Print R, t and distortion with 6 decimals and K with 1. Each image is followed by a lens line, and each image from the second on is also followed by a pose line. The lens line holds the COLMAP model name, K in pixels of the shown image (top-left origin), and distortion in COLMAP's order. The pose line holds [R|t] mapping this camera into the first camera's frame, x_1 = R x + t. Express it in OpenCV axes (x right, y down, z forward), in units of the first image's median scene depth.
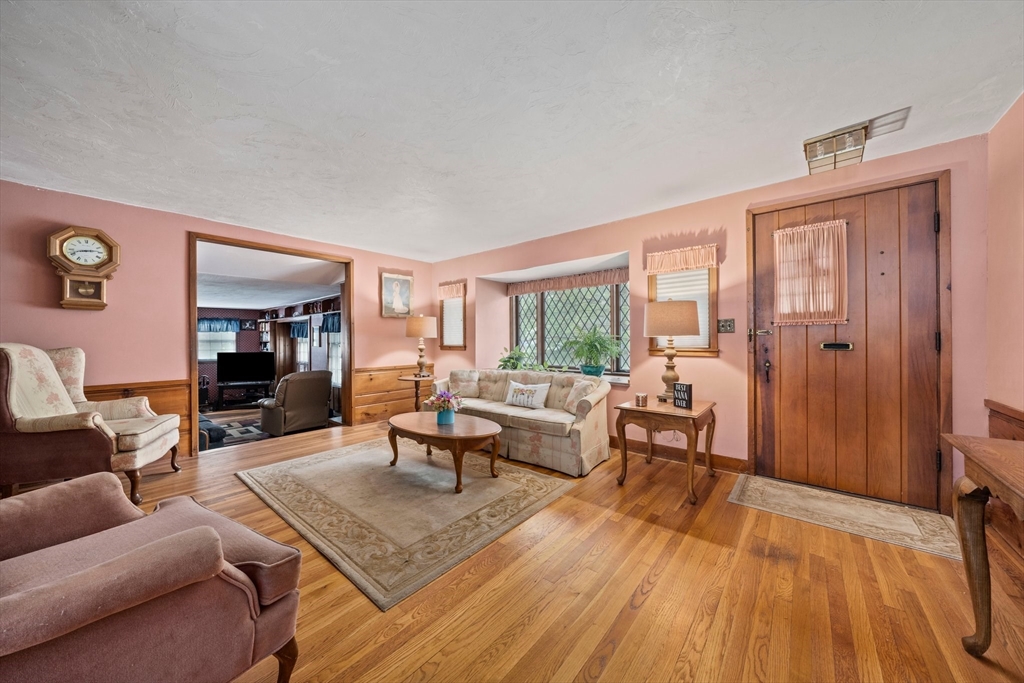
lens RADIAL K [[353.2, 0, 510.4], [0, 353.2, 339.7], [0, 0, 1]] dist [-0.008041, 0.000259]
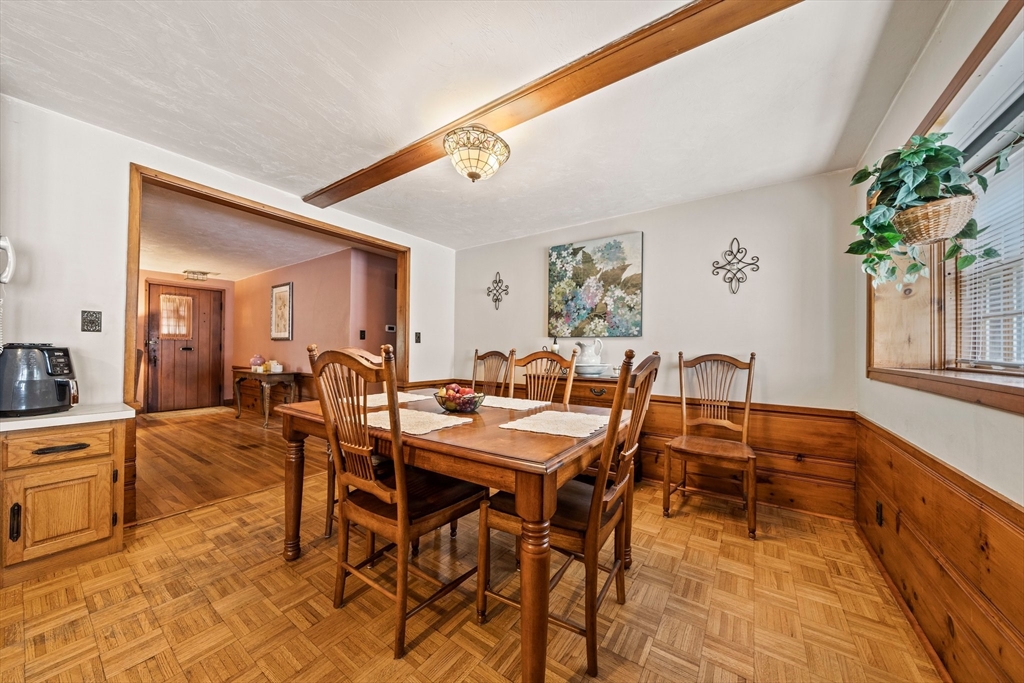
lens RADIAL K [[353.2, 0, 499.8], [0, 353.2, 348.7], [0, 0, 1]] dist [-0.008041, 0.000259]
pose [[-0.089802, 0.004993, 0.995947, -1.345284], [-0.011027, 0.999921, -0.006008, 0.006457], [-0.995899, -0.011522, -0.089739, -0.746225]]
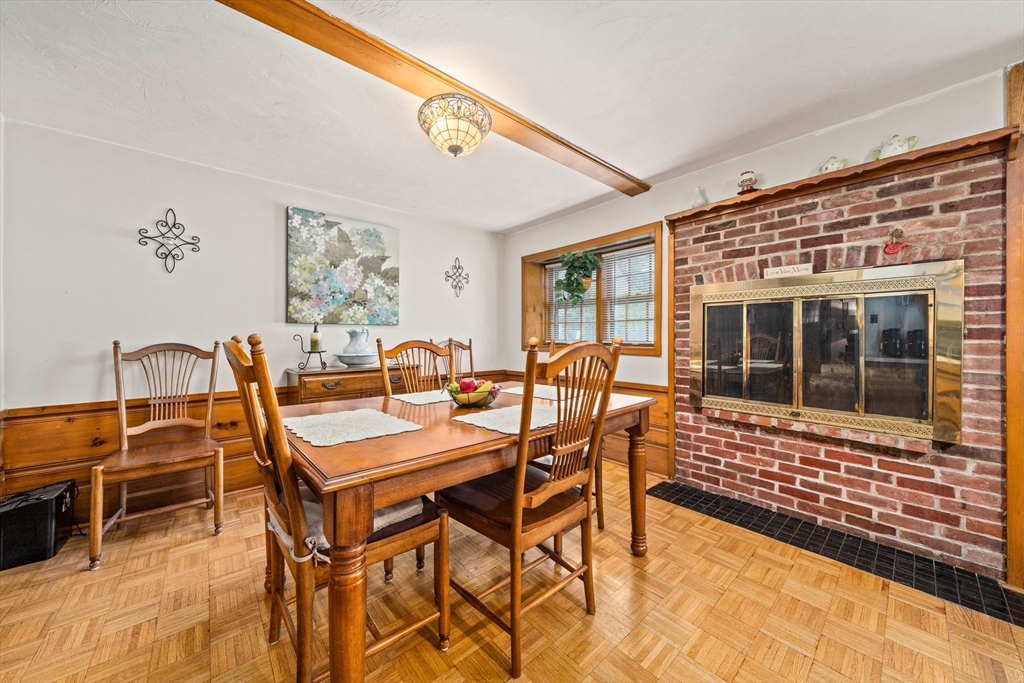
lens RADIAL K [[353.2, 0, 509.3], [0, 353.2, 335.9], [0, 0, 1]] dist [-0.008041, 0.000259]
pose [[-0.990280, 0.010956, 0.138659, -0.887521], [0.010410, 0.999935, -0.004664, 0.002653], [-0.138701, -0.003175, -0.990329, -0.213262]]
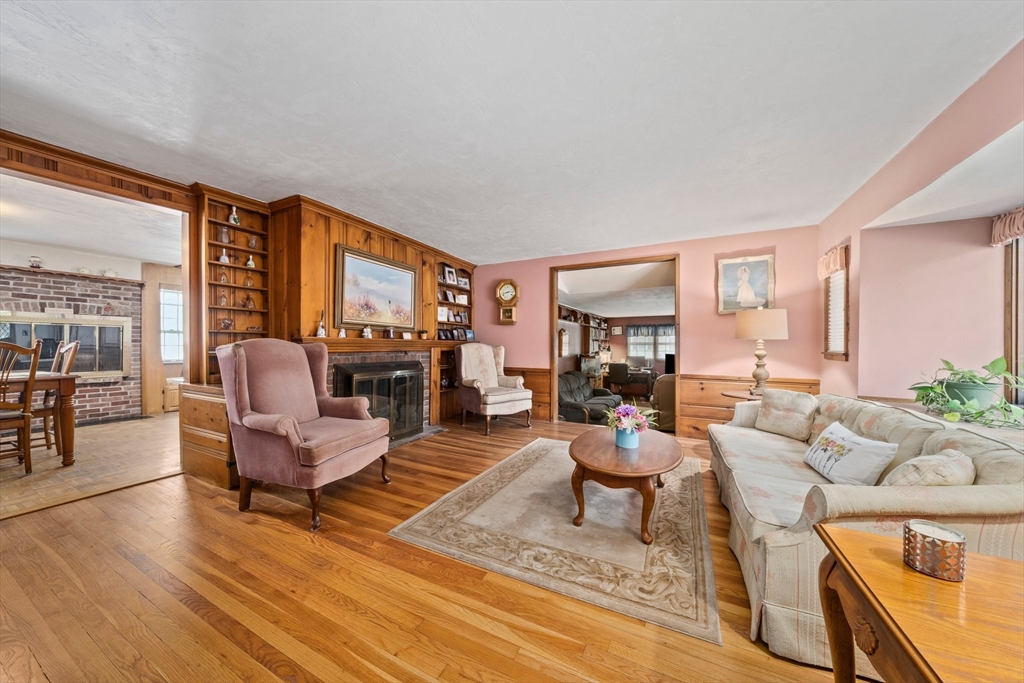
lens RADIAL K [[353.2, 0, 501.3], [0, 353.2, 345.3], [0, 0, 1]] dist [-0.008041, 0.000259]
pose [[0.216630, 0.010542, -0.976197, 0.504941], [-0.003852, 0.999943, 0.009943, 0.001029], [0.976246, 0.001606, 0.216659, 0.522743]]
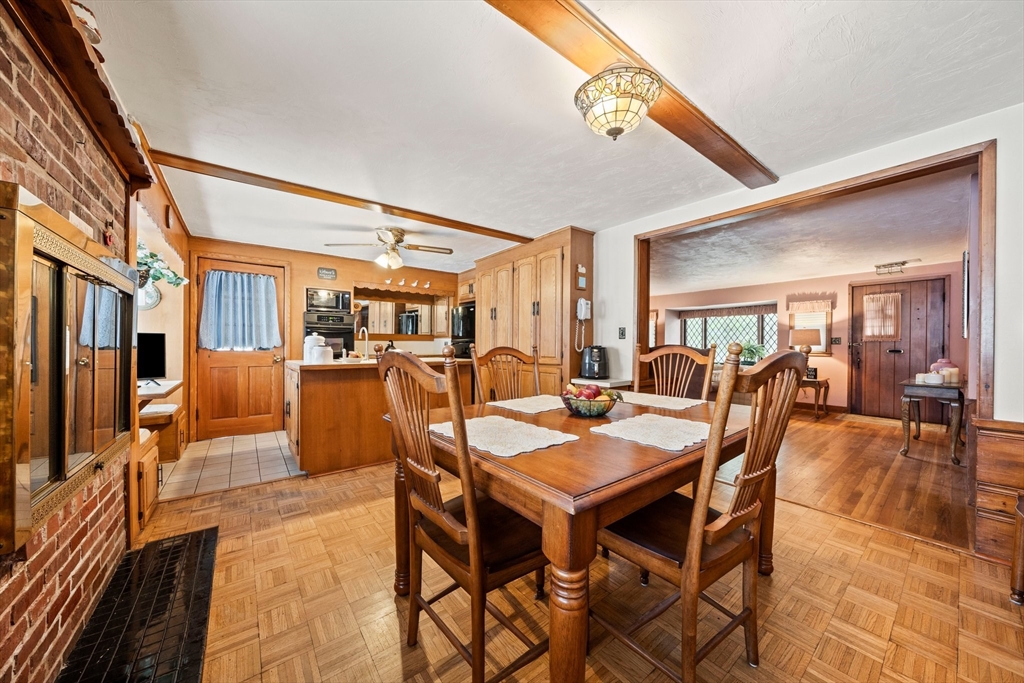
lens RADIAL K [[353.2, 0, 508.4], [0, 353.2, 347.1], [0, 0, 1]] dist [-0.008041, 0.000259]
pose [[0.978850, 0.013188, -0.204152, -0.768454], [-0.011856, 0.999900, 0.007743, 0.002835], [0.204234, -0.005159, 0.978909, -1.275479]]
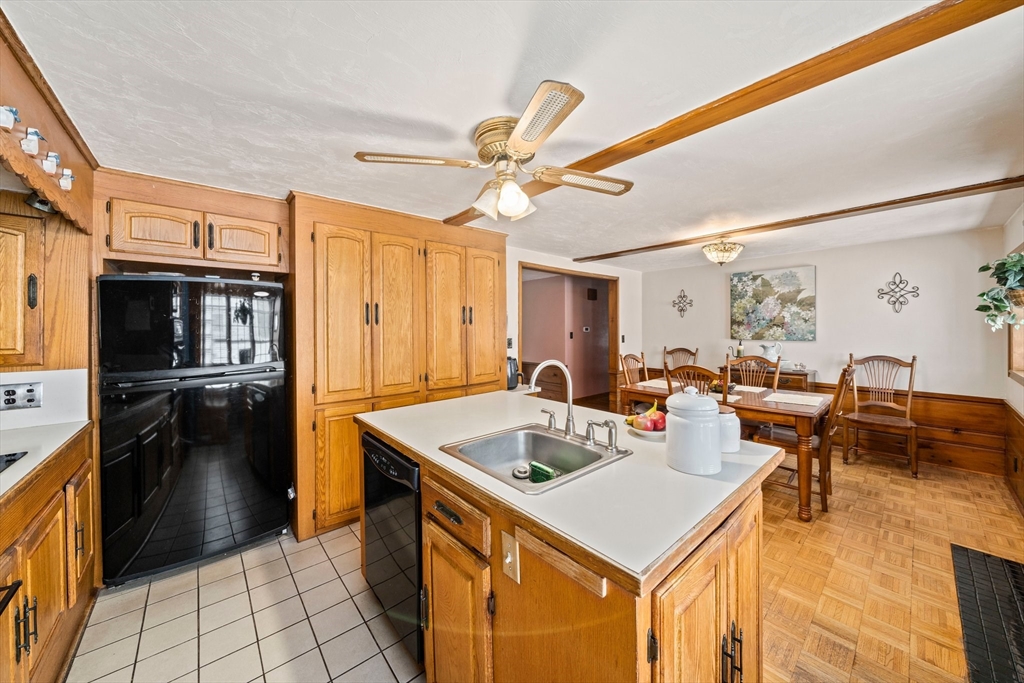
lens RADIAL K [[353.2, 0, 506.4], [0, 353.2, 328.4], [0, 0, 1]] dist [-0.008041, 0.000259]
pose [[0.156702, 0.001615, 0.987645, -1.928526], [0.004659, 0.999986, -0.002374, -0.088591], [-0.987635, 0.004974, 0.156692, -0.261385]]
